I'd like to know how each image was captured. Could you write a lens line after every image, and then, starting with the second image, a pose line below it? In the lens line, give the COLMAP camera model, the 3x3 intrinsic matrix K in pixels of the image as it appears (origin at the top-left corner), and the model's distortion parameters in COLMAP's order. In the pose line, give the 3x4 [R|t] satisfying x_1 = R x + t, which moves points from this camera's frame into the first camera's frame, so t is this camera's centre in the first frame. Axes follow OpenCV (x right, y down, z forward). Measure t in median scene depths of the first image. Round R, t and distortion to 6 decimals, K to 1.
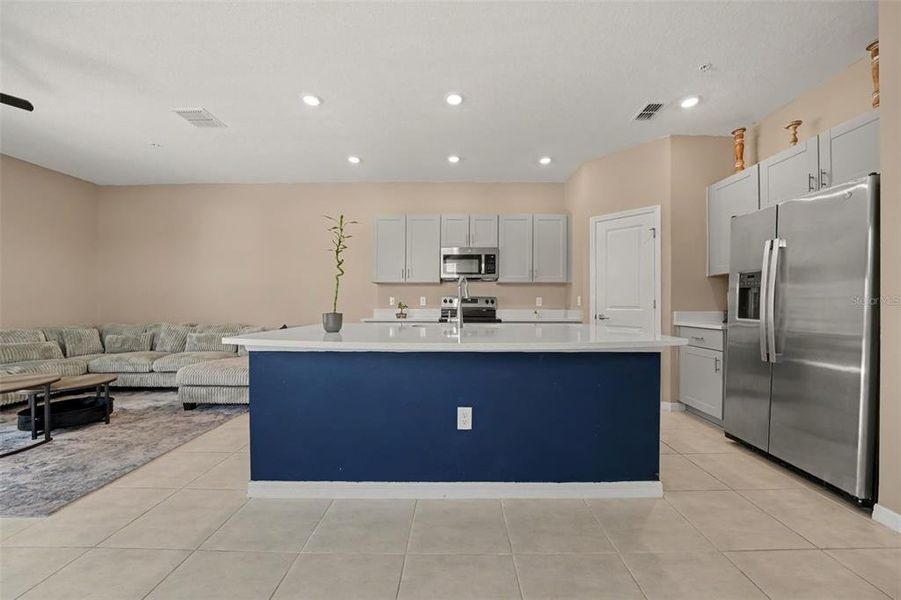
lens RADIAL K [[324.2, 0, 455.0], [0, 324.2, 304.5], [0, 0, 1]] dist [-0.008236, 0.000243]
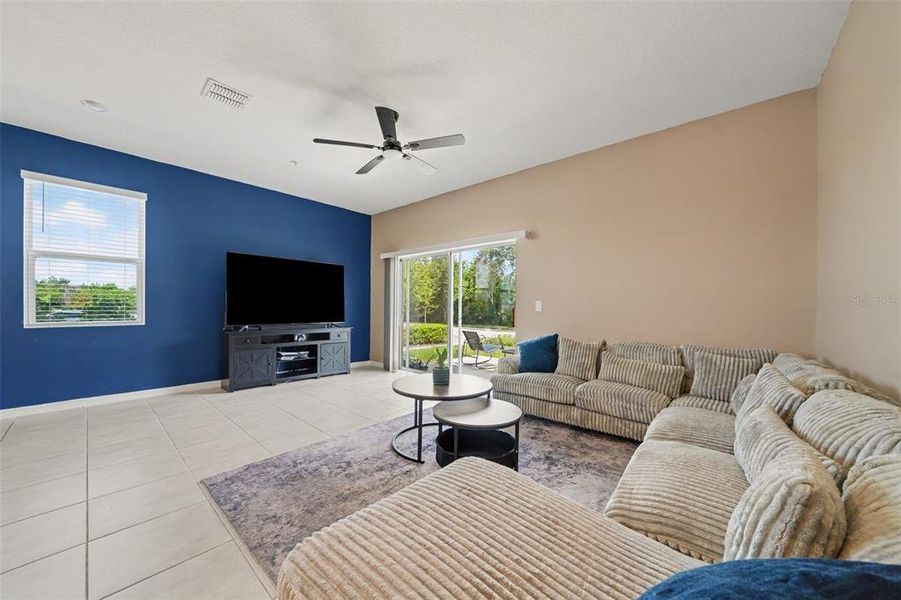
lens RADIAL K [[317.2, 0, 441.0], [0, 317.2, 303.8], [0, 0, 1]] dist [-0.012055, 0.000073]
pose [[-0.651548, -0.008933, -0.758555, -0.405458], [-0.016254, 0.999866, 0.002187, -0.017917], [0.758433, 0.013755, -0.651606, 1.054322]]
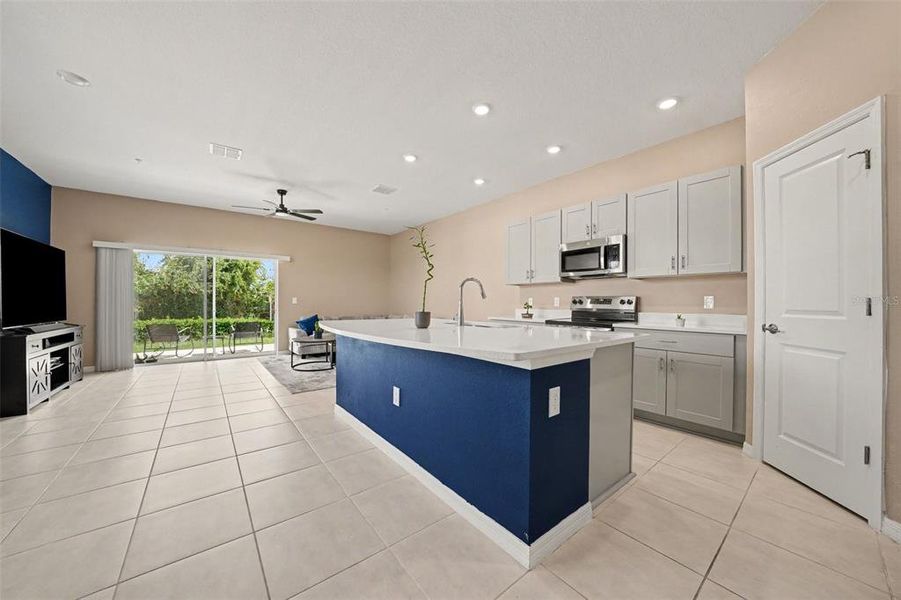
lens RADIAL K [[317.2, 0, 441.0], [0, 317.2, 303.8], [0, 0, 1]] dist [-0.012055, 0.000073]
pose [[0.611379, 0.003264, -0.791331, 0.526475], [-0.008867, 0.999957, -0.002726, 0.000726], [0.791288, 0.008683, 0.611382, 0.192096]]
